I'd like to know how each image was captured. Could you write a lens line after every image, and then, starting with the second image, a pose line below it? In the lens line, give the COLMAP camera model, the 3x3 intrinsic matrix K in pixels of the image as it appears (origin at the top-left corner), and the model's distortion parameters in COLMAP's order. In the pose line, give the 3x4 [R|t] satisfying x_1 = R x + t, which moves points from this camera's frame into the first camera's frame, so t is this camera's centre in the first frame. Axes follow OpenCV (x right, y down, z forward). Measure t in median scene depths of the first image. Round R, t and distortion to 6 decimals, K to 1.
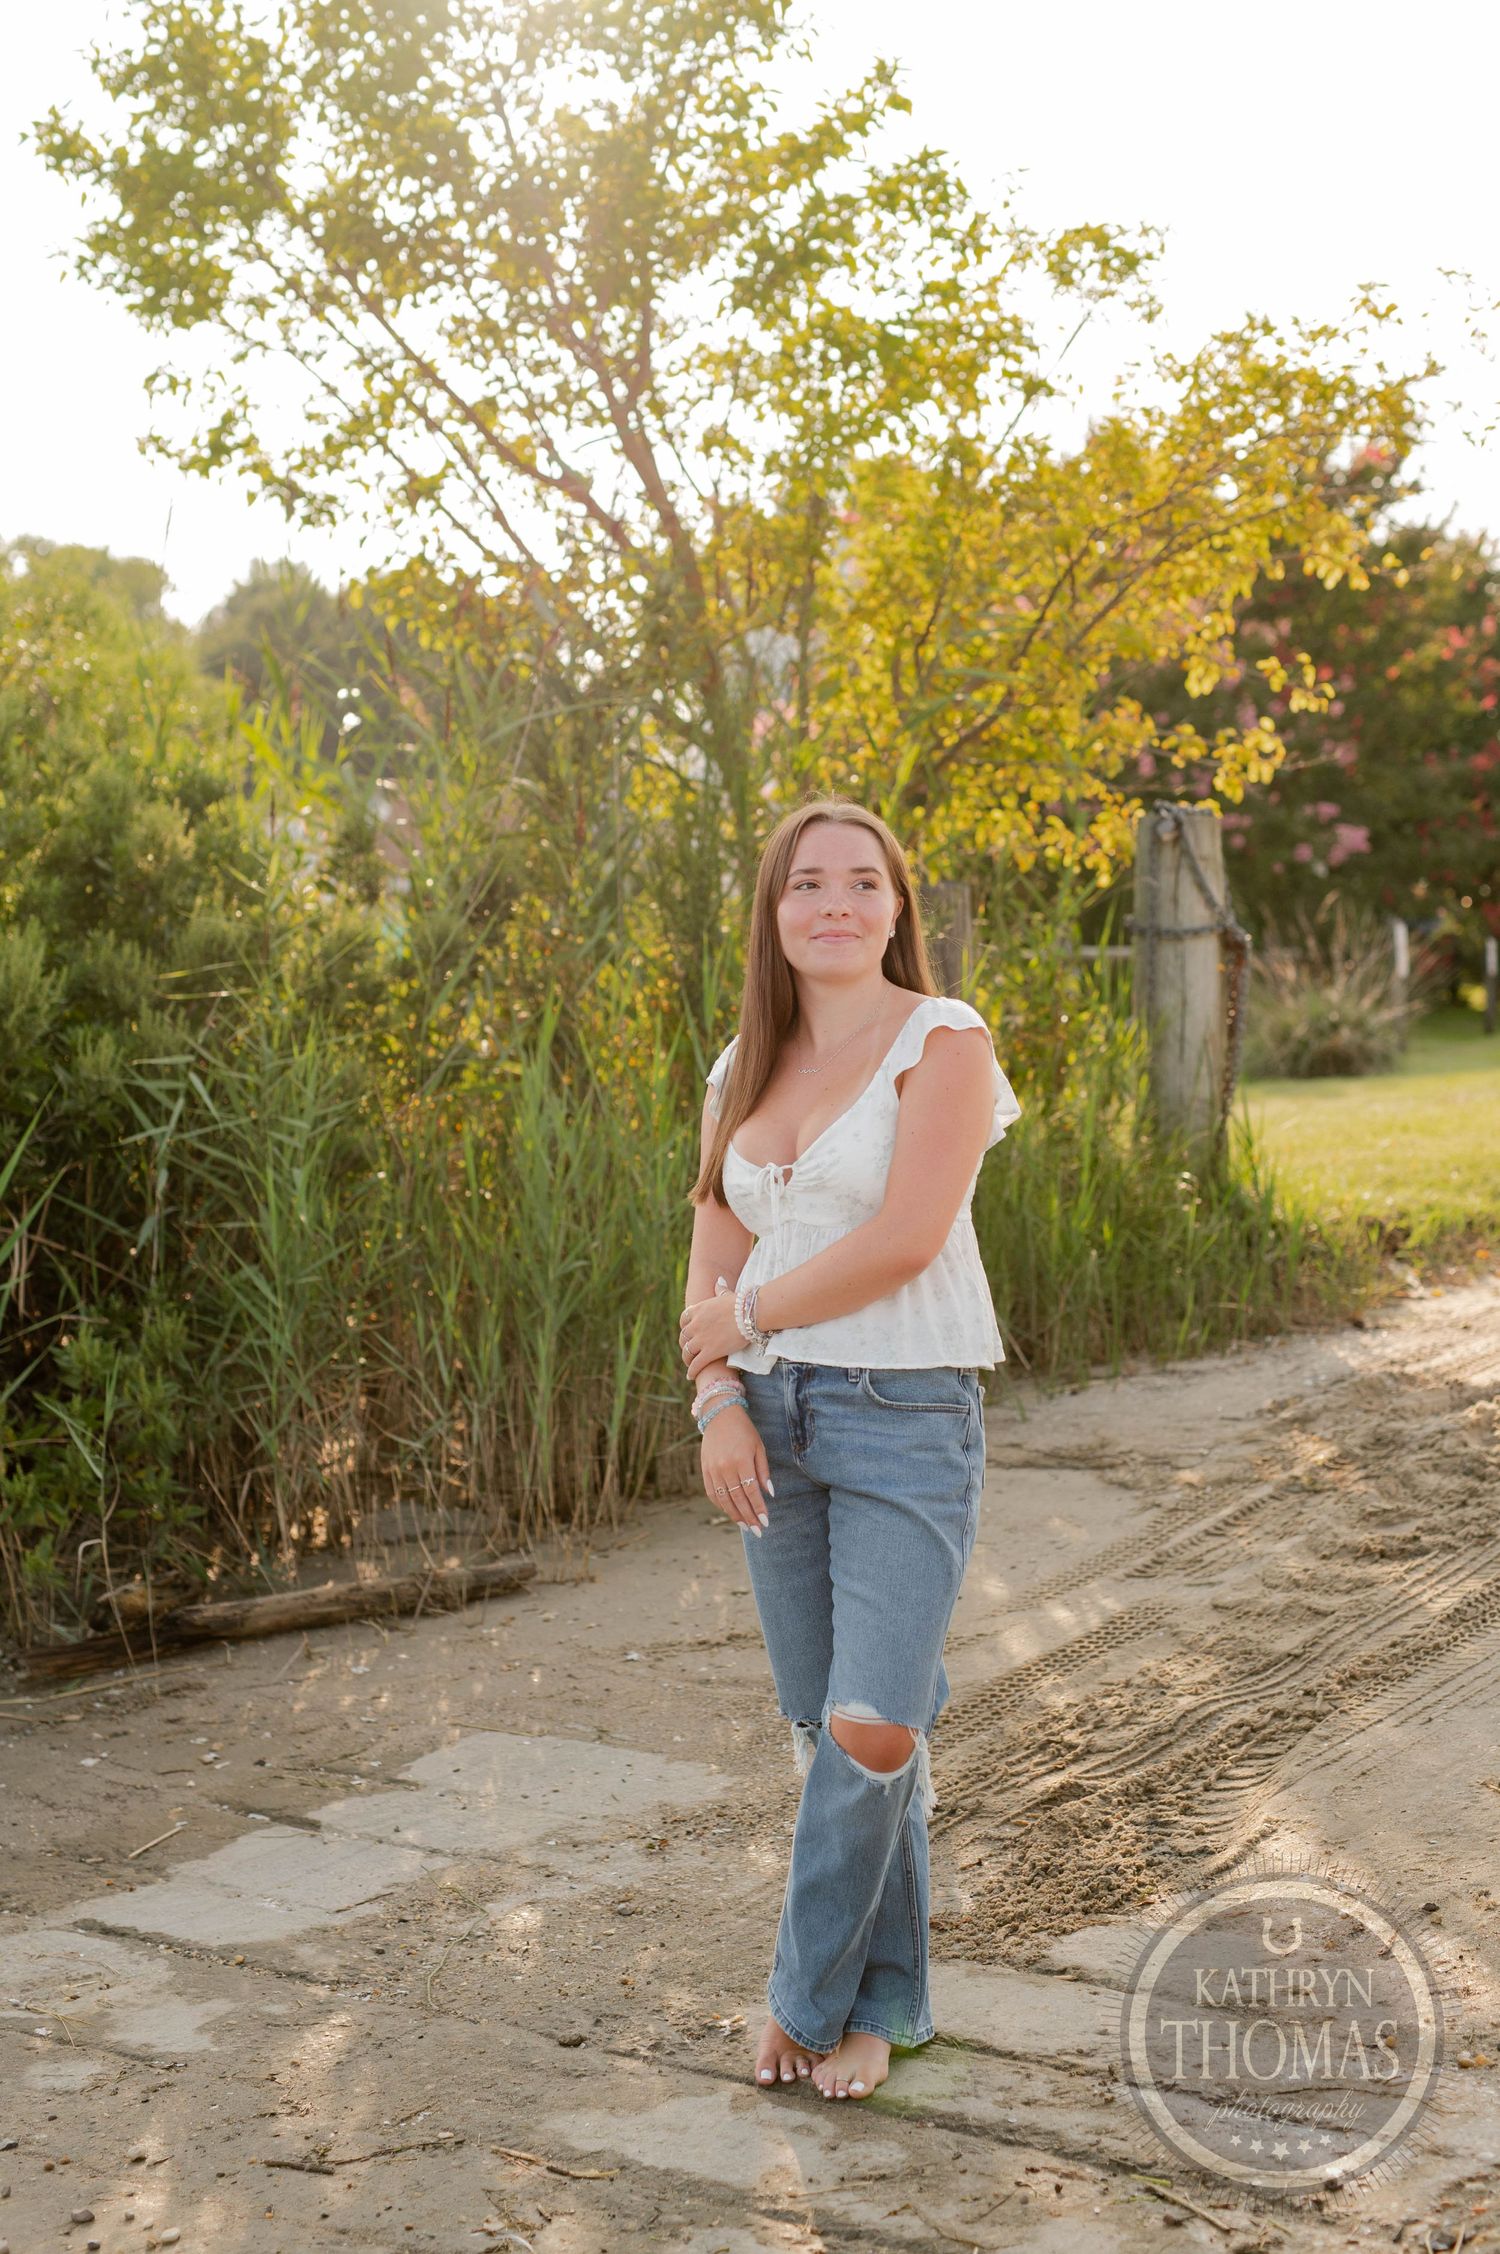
lens RADIAL K [[3516.9, 0, 739.7], [0, 3516.9, 1060.4], [0, 0, 1]] dist [-0.013519, -0.026052]
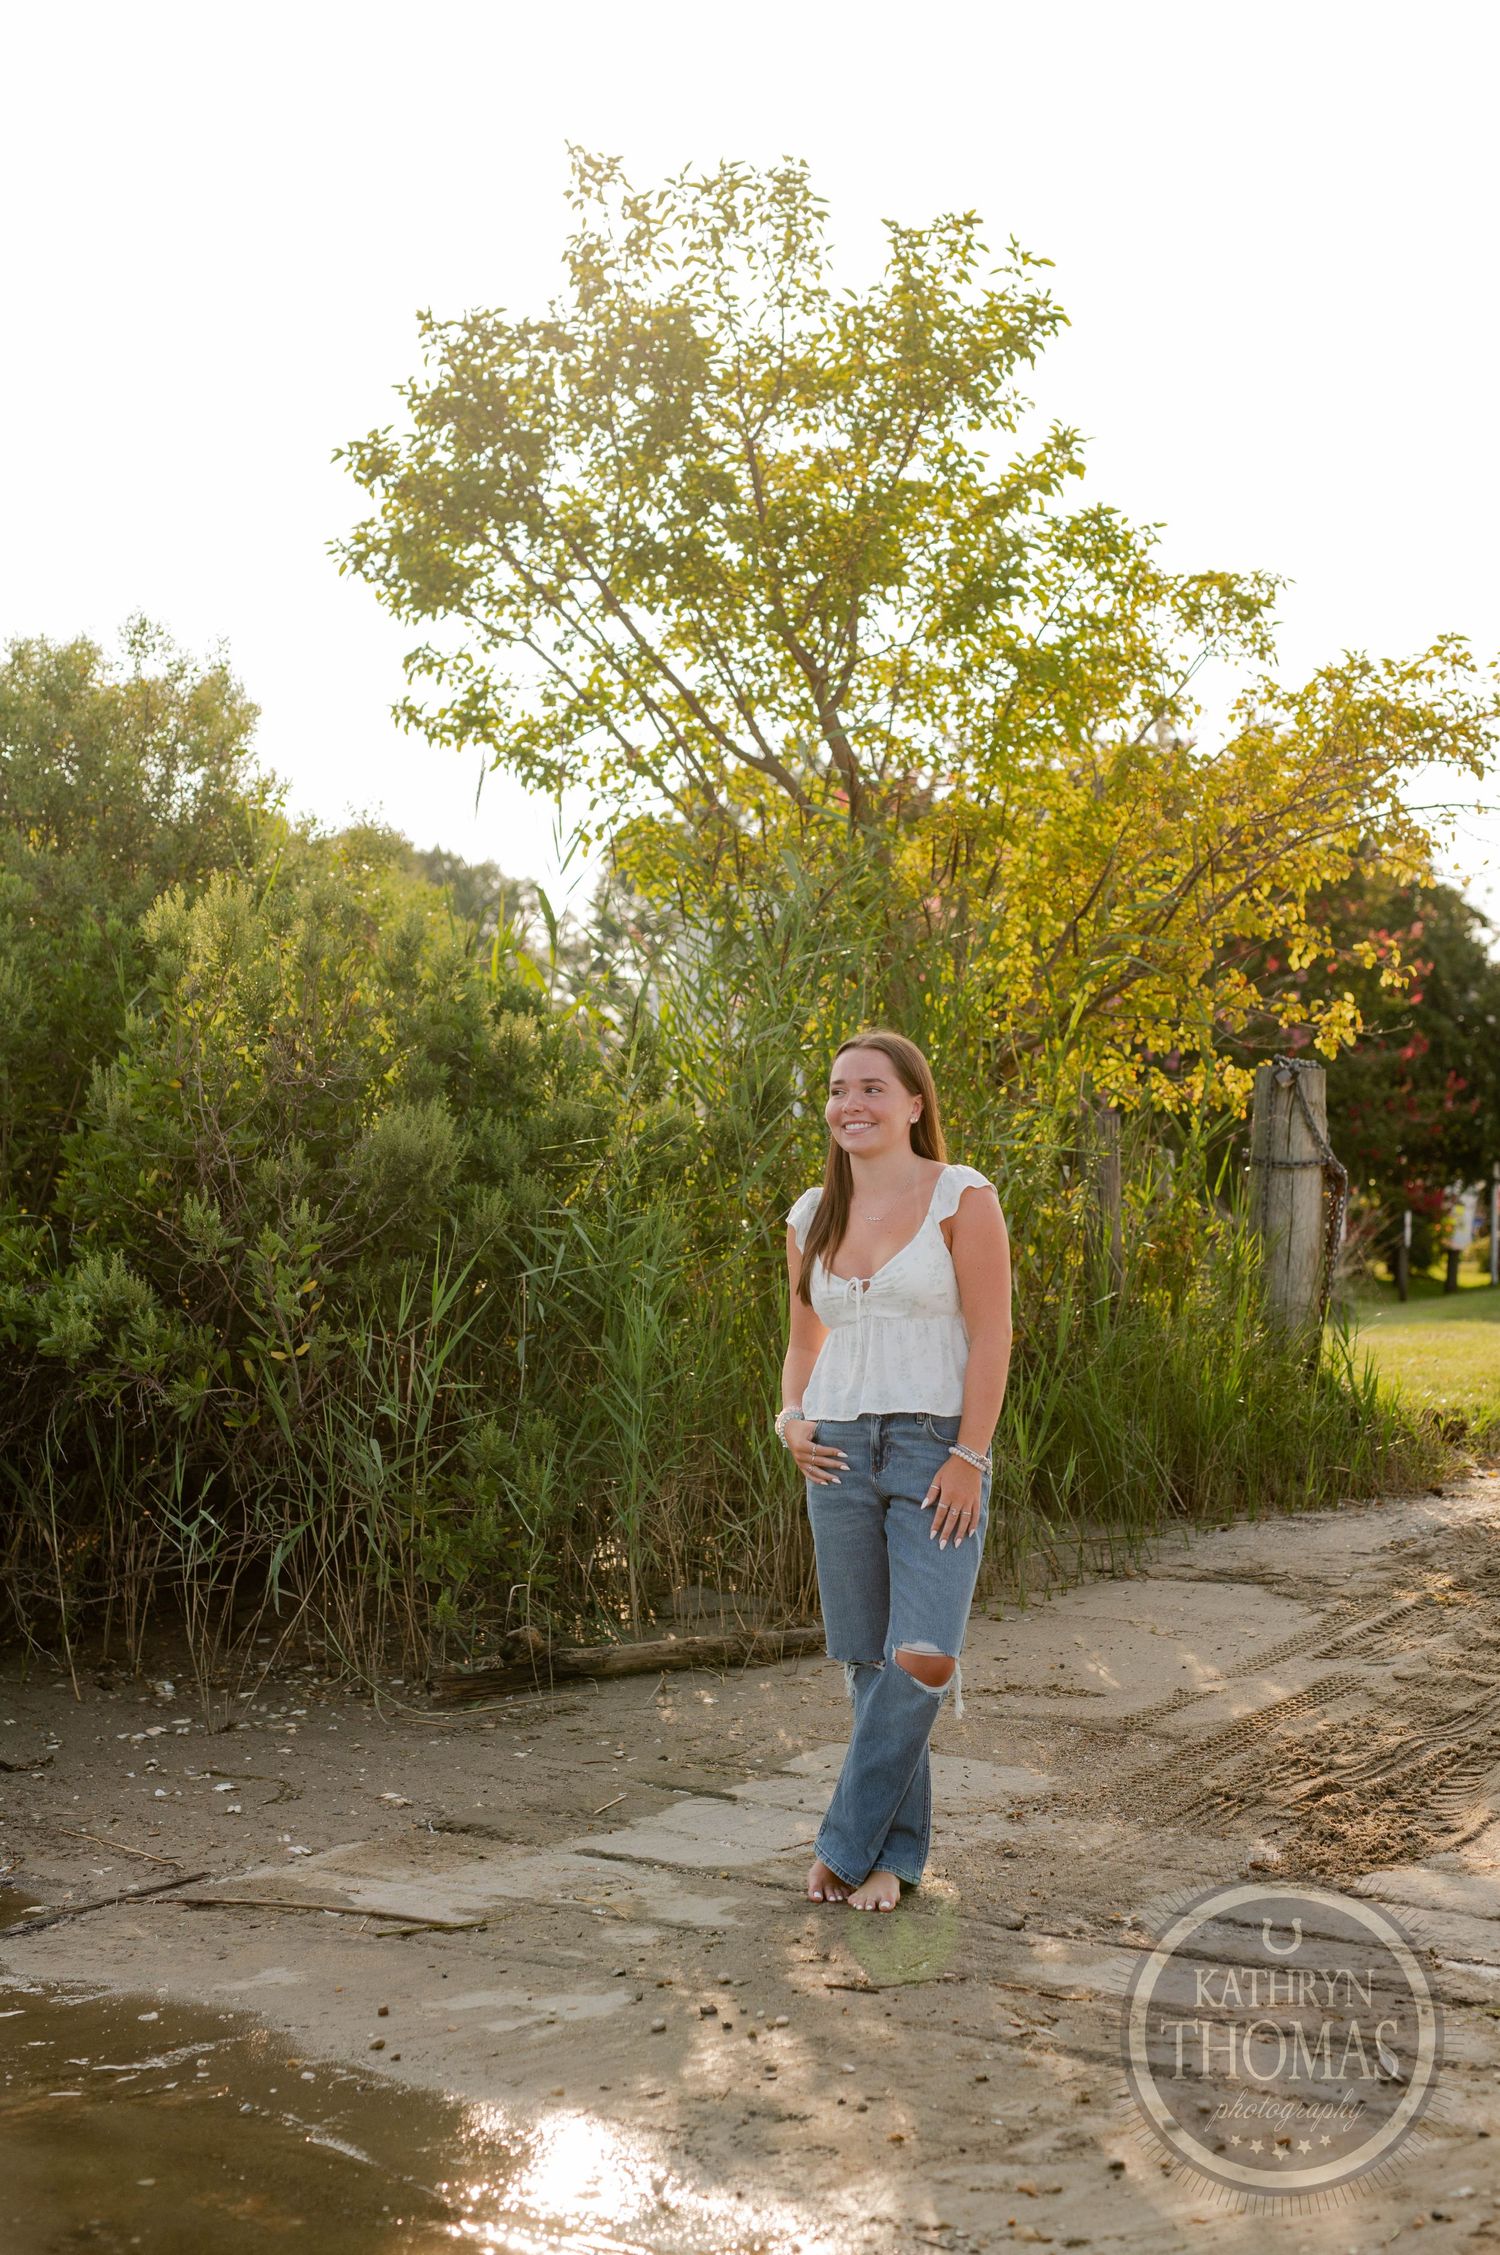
lens RADIAL K [[3306.1, 0, 750.0], [0, 3306.1, 1127.5], [0, 0, 1]] dist [-0.014239, 0.047313]
pose [[0.998464, 0.049921, 0.024041, -0.086658], [-0.048565, 0.997359, -0.053997, 0.021046], [-0.026673, 0.052746, 0.998252, -0.123356]]
